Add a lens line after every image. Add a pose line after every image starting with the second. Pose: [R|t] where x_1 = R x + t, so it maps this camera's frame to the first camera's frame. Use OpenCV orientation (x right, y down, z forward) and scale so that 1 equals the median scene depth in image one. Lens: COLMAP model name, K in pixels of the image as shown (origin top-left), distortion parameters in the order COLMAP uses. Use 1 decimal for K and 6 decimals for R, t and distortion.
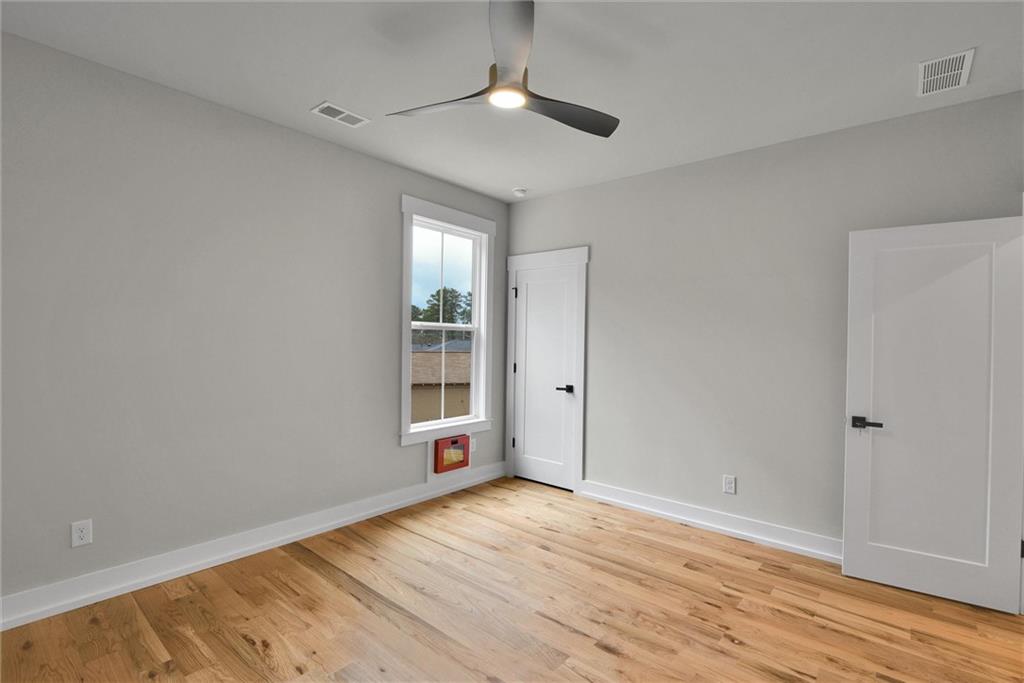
lens RADIAL K [[472.4, 0, 517.2], [0, 472.4, 341.9], [0, 0, 1]] dist [-0.003035, -0.000801]
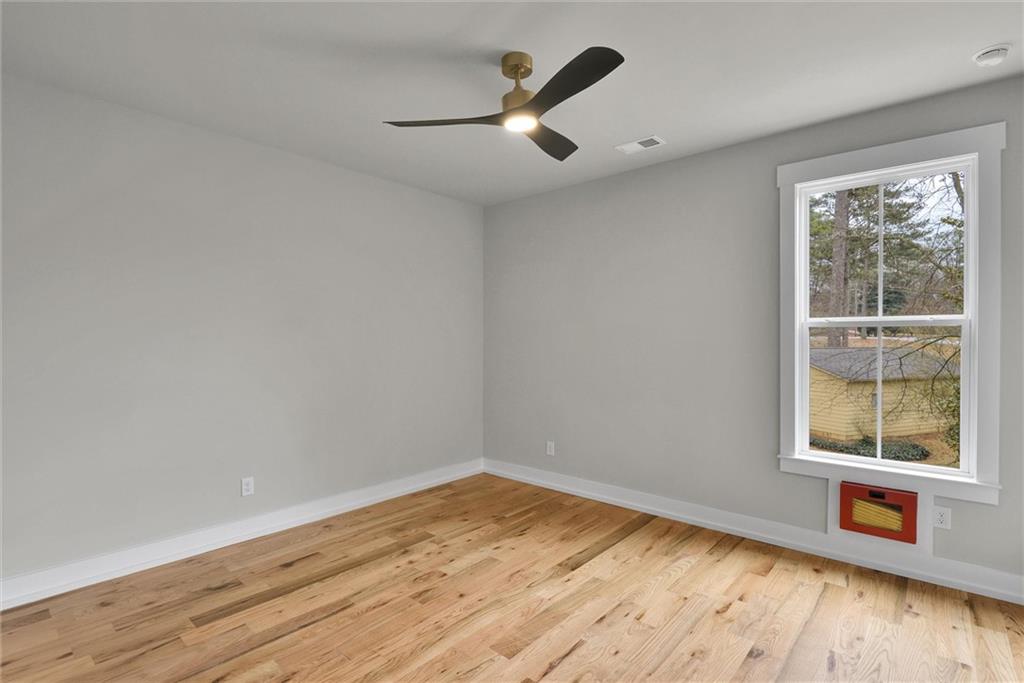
lens RADIAL K [[500.9, 0, 533.8], [0, 500.9, 341.2], [0, 0, 1]] dist [-0.000574, -0.000325]
pose [[0.003469, -0.014064, -0.999895, 0.815172], [-0.006221, 0.999881, -0.014086, 0.013136], [0.999975, 0.006270, 0.003381, 0.732129]]
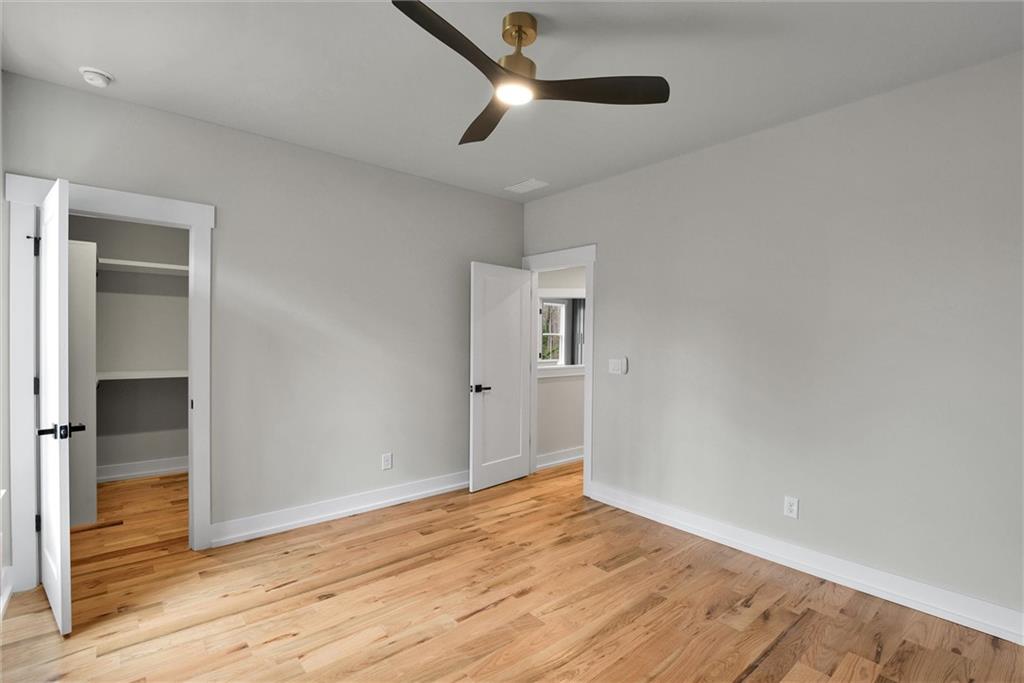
lens RADIAL K [[472.4, 0, 517.2], [0, 472.4, 341.9], [0, 0, 1]] dist [-0.003035, -0.000801]
pose [[0.166603, -0.021211, 0.985796, -0.710227], [-0.001388, 0.999763, 0.021746, -0.012279], [-0.986023, -0.004991, 0.166534, 0.589091]]
